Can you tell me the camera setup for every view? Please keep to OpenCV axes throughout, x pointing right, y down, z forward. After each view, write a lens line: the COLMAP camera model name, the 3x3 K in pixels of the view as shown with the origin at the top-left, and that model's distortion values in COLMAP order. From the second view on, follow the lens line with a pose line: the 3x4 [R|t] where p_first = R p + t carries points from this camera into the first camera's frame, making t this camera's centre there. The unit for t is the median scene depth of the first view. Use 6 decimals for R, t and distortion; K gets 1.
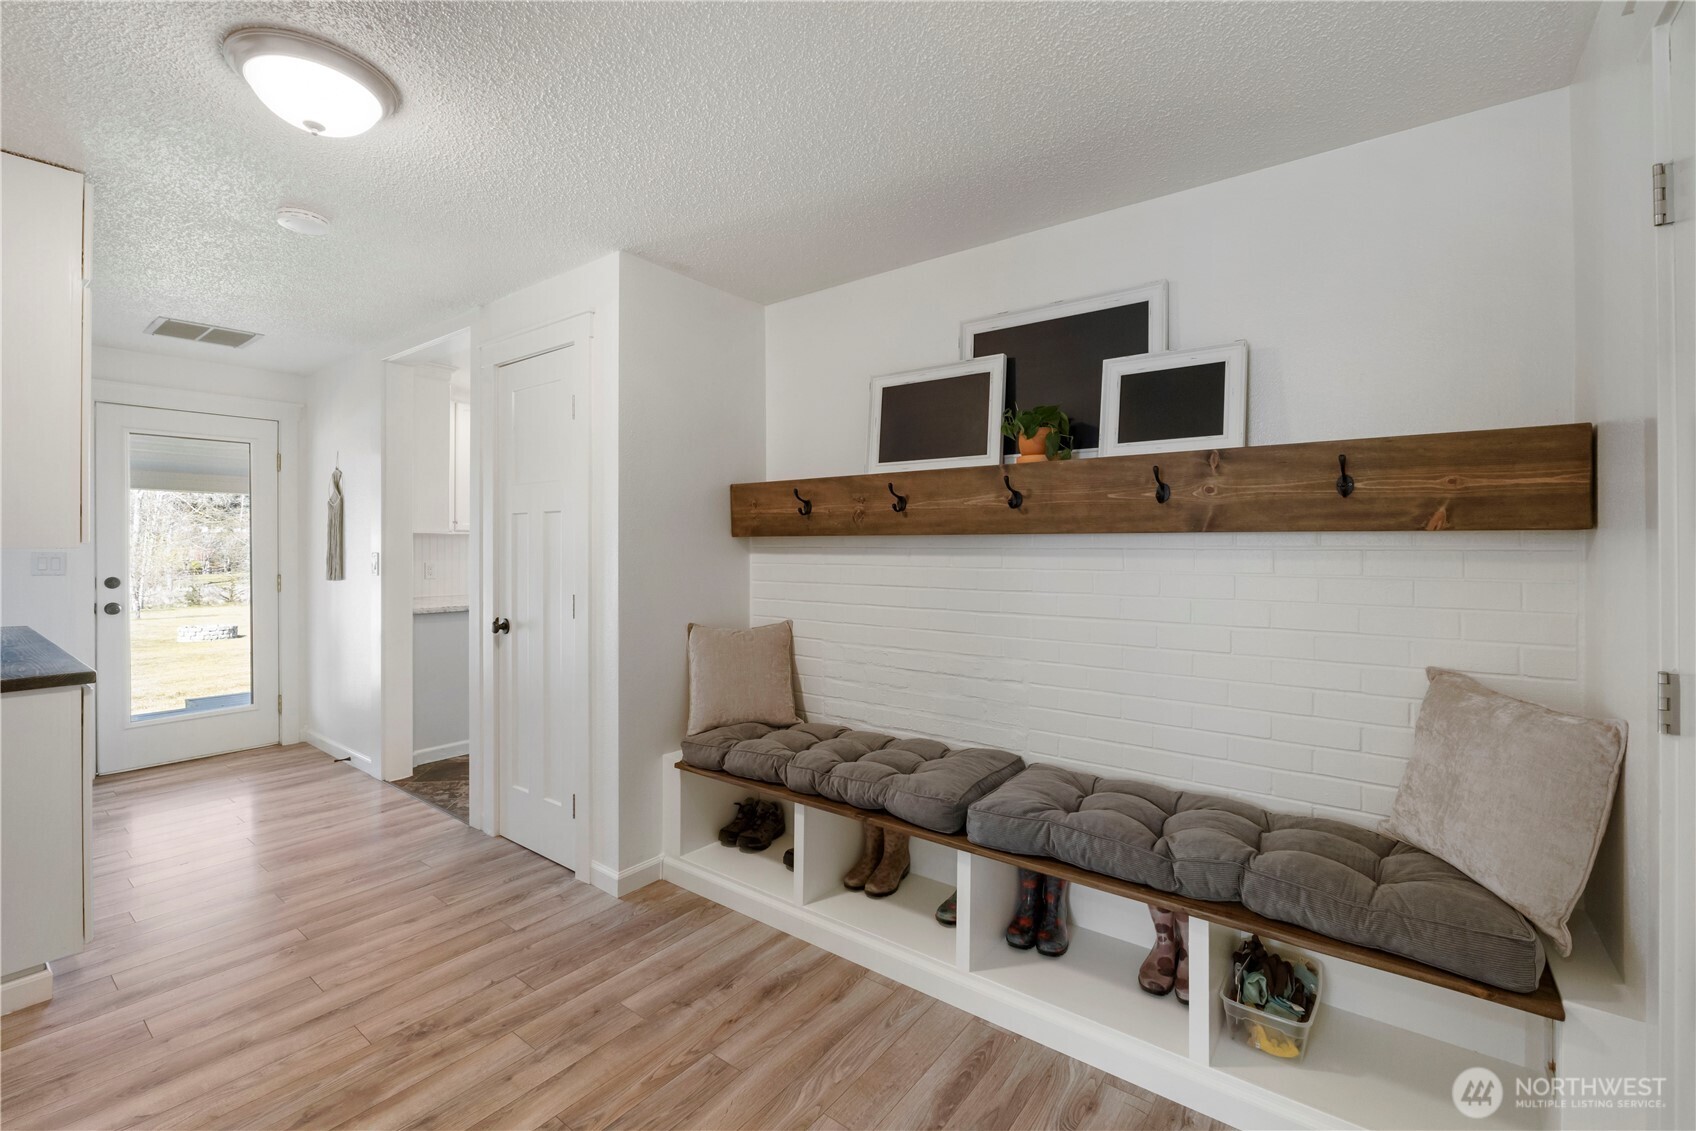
lens RADIAL K [[724.0, 0, 847.2], [0, 724.0, 559.3], [0, 0, 1]] dist [-0.002255, -0.000220]
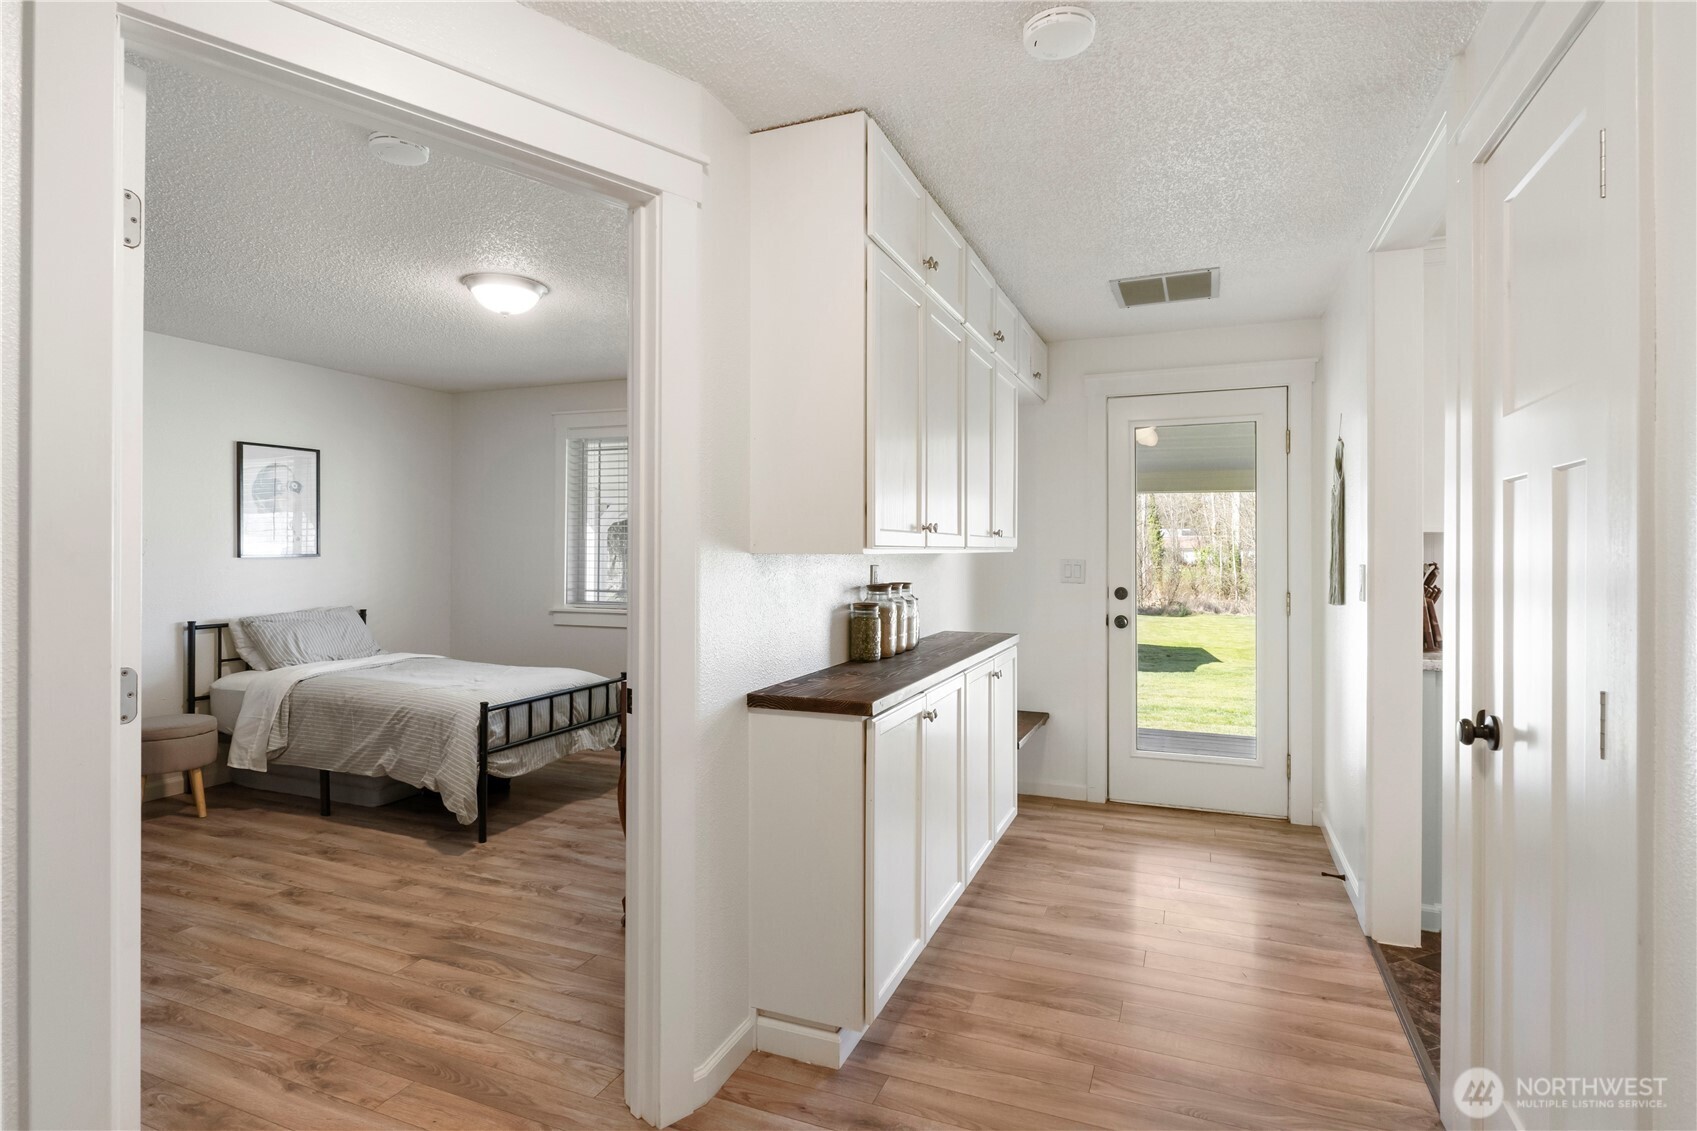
lens RADIAL K [[868.3, 0, 845.9], [0, 868.3, 550.0], [0, 0, 1]] dist [-0.005403, -0.001671]
pose [[0.253953, 0.000027, -0.967217, -0.045216], [-0.022667, 0.999726, -0.005923, -0.007806], [0.966951, 0.023428, 0.253884, 0.384152]]
